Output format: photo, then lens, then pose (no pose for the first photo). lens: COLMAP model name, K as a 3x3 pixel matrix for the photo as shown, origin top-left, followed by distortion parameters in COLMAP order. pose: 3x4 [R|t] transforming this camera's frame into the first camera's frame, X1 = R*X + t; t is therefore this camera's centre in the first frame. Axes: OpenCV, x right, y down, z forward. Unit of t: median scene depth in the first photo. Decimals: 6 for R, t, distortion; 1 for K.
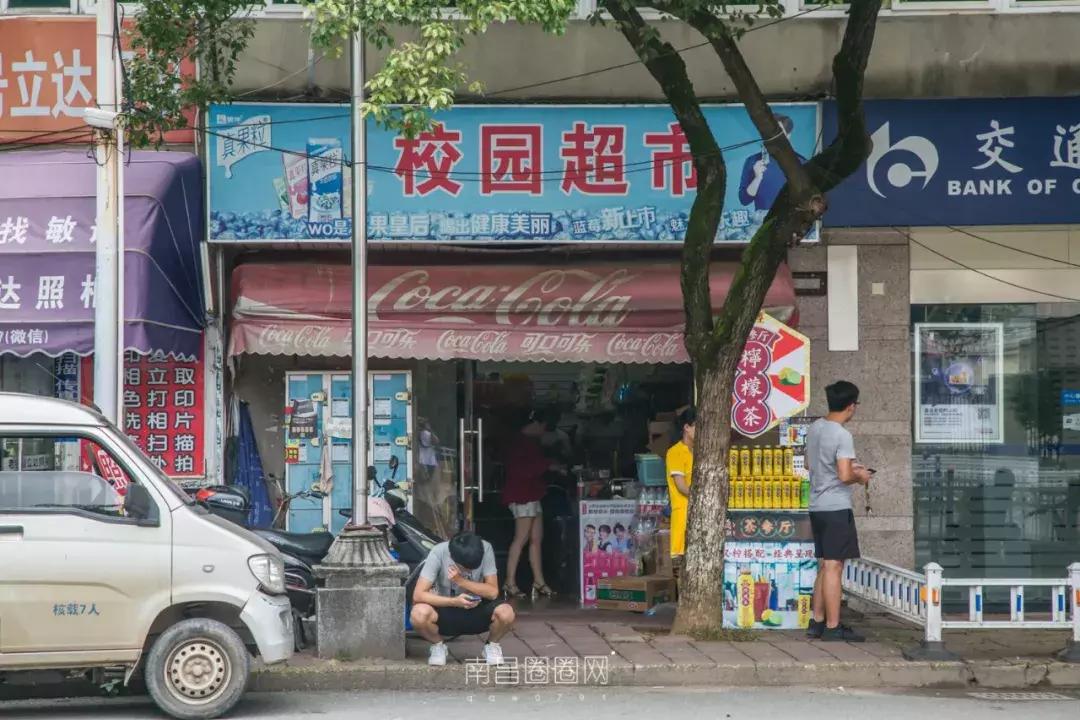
lens RADIAL K [[3946.7, 0, 540.0], [0, 3946.7, 360.0], [0, 0, 1]] dist [1.269364, -3.038567]
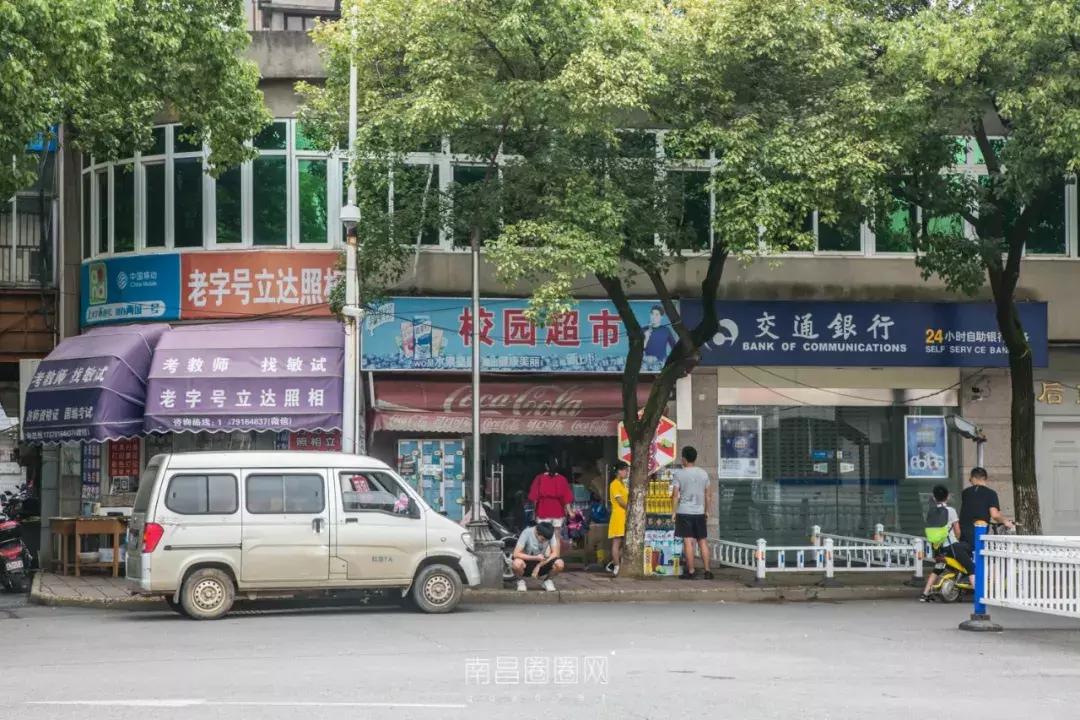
lens RADIAL K [[3946.7, 0, 540.0], [0, 3946.7, 360.0], [0, 0, 1]] dist [1.269364, -3.038567]
pose [[0.976049, 0.009185, 0.217357, -0.407990], [-0.007351, 0.999930, -0.009243, -0.017917], [-0.217427, 0.007424, 0.976048, -0.840144]]
